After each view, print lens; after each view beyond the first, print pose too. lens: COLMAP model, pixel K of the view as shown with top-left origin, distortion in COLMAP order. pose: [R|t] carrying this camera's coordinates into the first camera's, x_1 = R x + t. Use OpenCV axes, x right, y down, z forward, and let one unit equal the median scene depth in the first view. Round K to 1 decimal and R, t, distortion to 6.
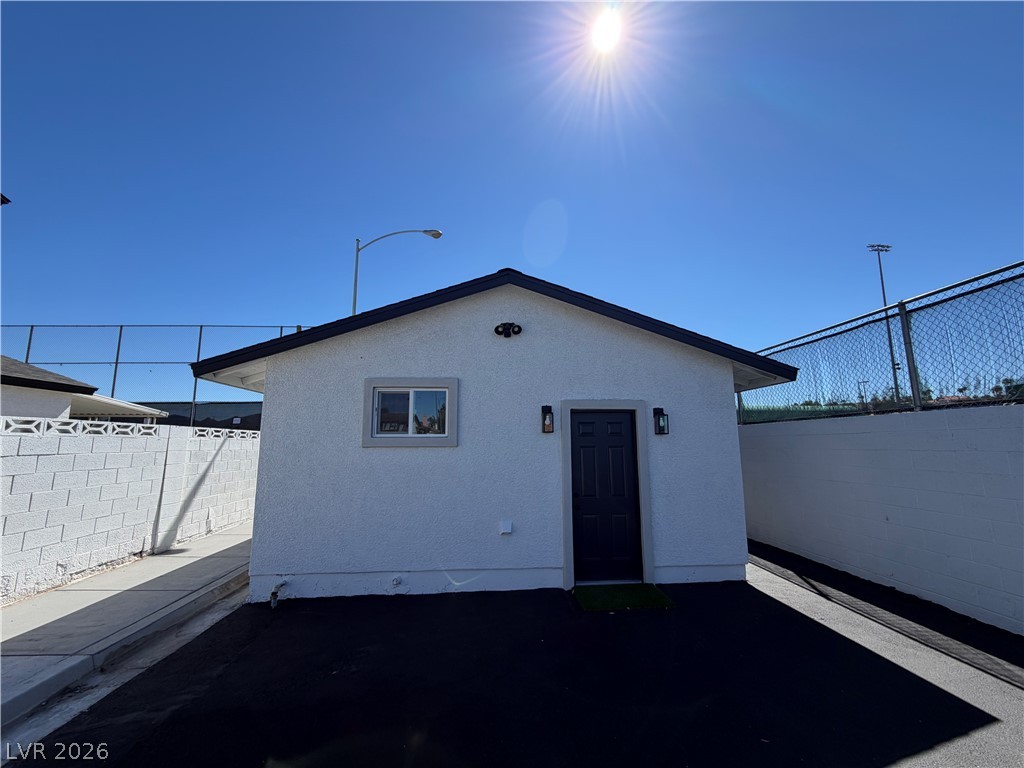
lens RADIAL K [[409.8, 0, 515.3], [0, 409.8, 385.0], [0, 0, 1]] dist [-0.002149, 0.000924]
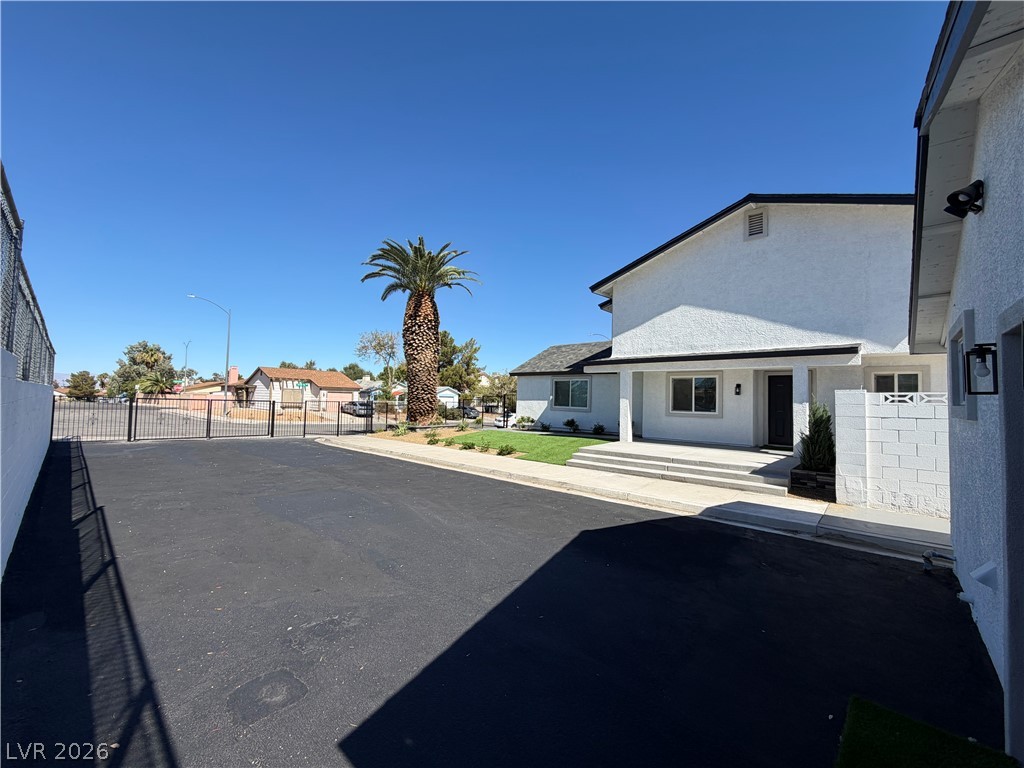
lens RADIAL K [[409.8, 0, 505.4], [0, 409.8, 384.0], [0, 0, 1]] dist [-0.002149, 0.000924]
pose [[-0.740840, -0.024379, -0.671239, 0.815240], [0.085637, 0.987757, -0.130391, 0.102958], [0.666200, -0.154082, -0.729683, 0.992529]]
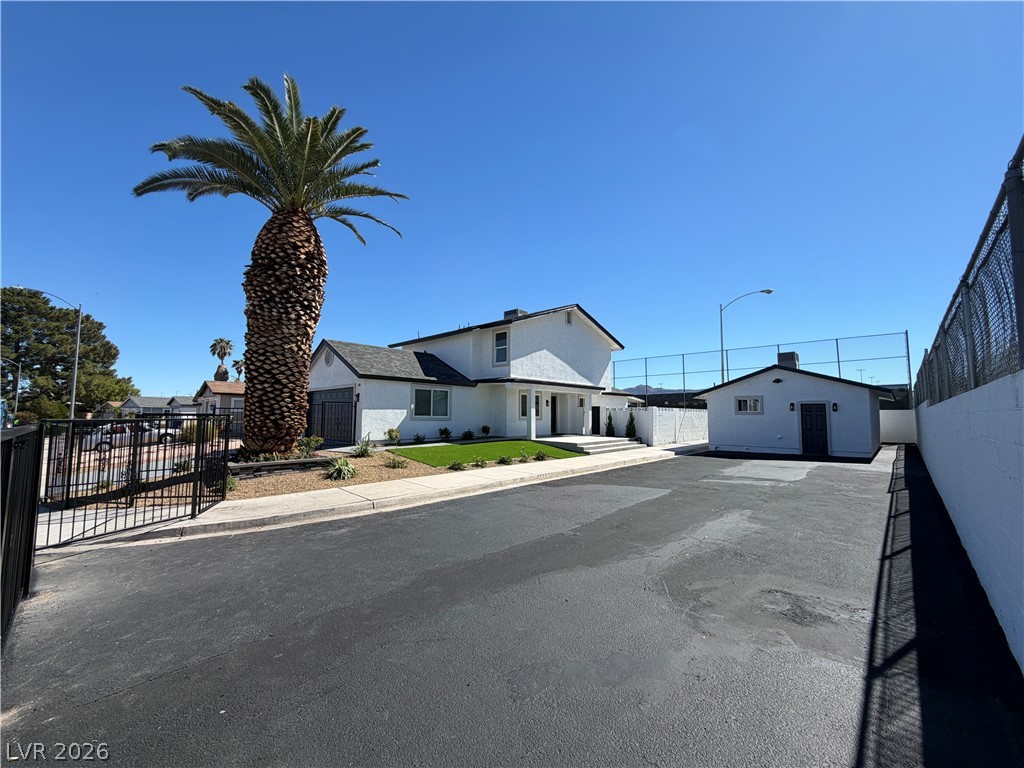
lens RADIAL K [[409.8, 0, 508.1], [0, 409.8, 387.1], [0, 0, 1]] dist [-0.002149, 0.000924]
pose [[0.664850, -0.033195, -0.746239, 1.074971], [0.091365, 0.995125, 0.037133, -0.429848], [0.741368, -0.092868, 0.664642, -3.052357]]
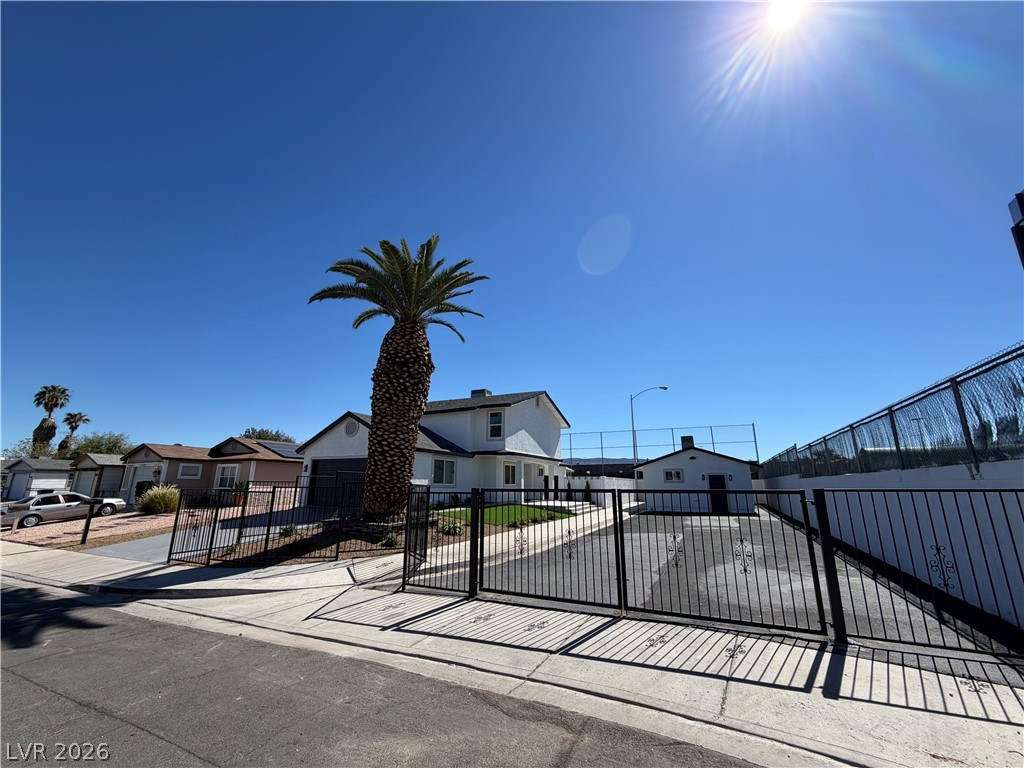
lens RADIAL K [[409.8, 0, 505.1], [0, 409.8, 386.9], [0, 0, 1]] dist [-0.002149, 0.000924]
pose [[0.853853, -0.099791, -0.510858, 0.661461], [0.055131, 0.993268, -0.101880, -0.611861], [0.517586, 0.058826, 0.853607, -4.400204]]
